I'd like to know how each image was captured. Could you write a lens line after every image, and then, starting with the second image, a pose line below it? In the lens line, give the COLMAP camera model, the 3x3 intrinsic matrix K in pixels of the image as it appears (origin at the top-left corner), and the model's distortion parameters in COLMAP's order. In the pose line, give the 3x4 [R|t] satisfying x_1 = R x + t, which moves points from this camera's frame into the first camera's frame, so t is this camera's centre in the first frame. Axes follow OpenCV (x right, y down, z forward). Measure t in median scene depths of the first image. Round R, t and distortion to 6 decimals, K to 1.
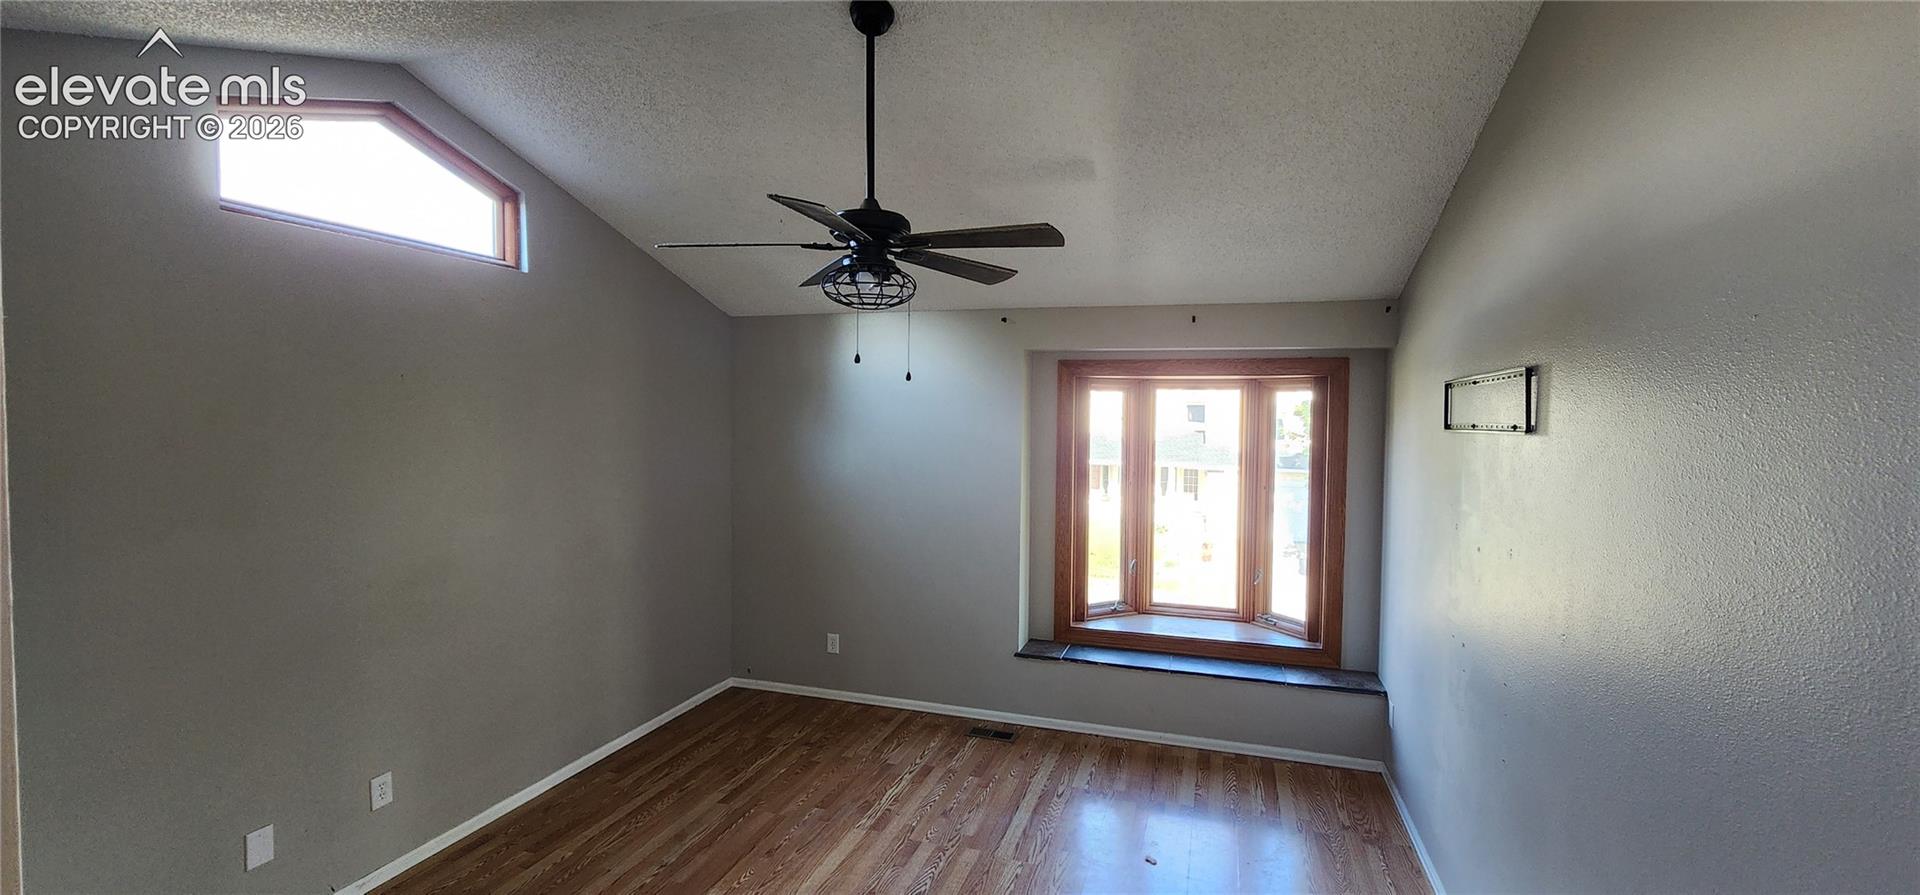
lens RADIAL K [[785.0, 0, 976.6], [0, 785.0, 438.1], [0, 0, 1]] dist [-0.000236, -0.000292]
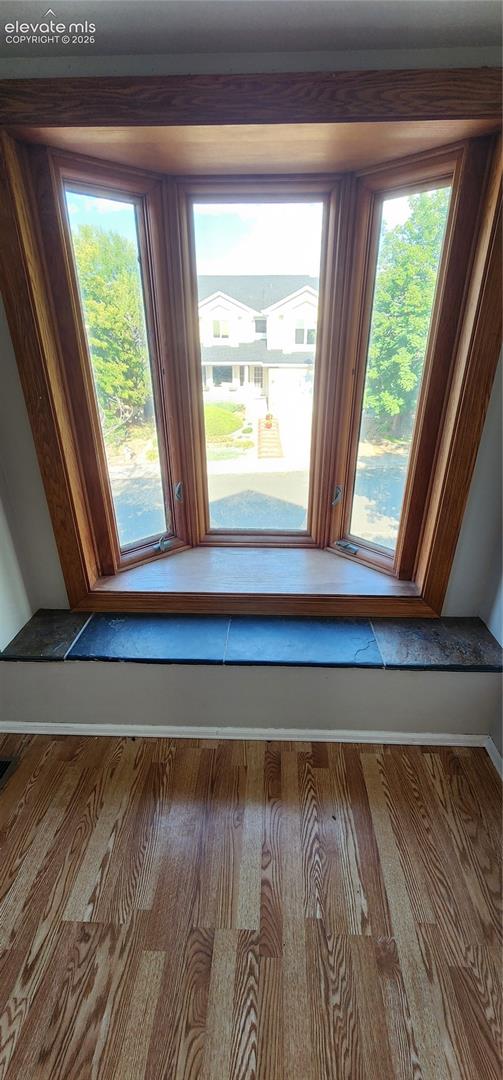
lens RADIAL K [[441.6, 0, 253.8], [0, 441.6, 549.9], [0, 0, 1]] dist [-0.000236, -0.000292]
pose [[0.967032, -0.123732, 0.222573, 0.180278], [0.021015, 0.909817, 0.414476, 0.044493], [-0.253785, -0.396134, 0.882423, 0.632140]]
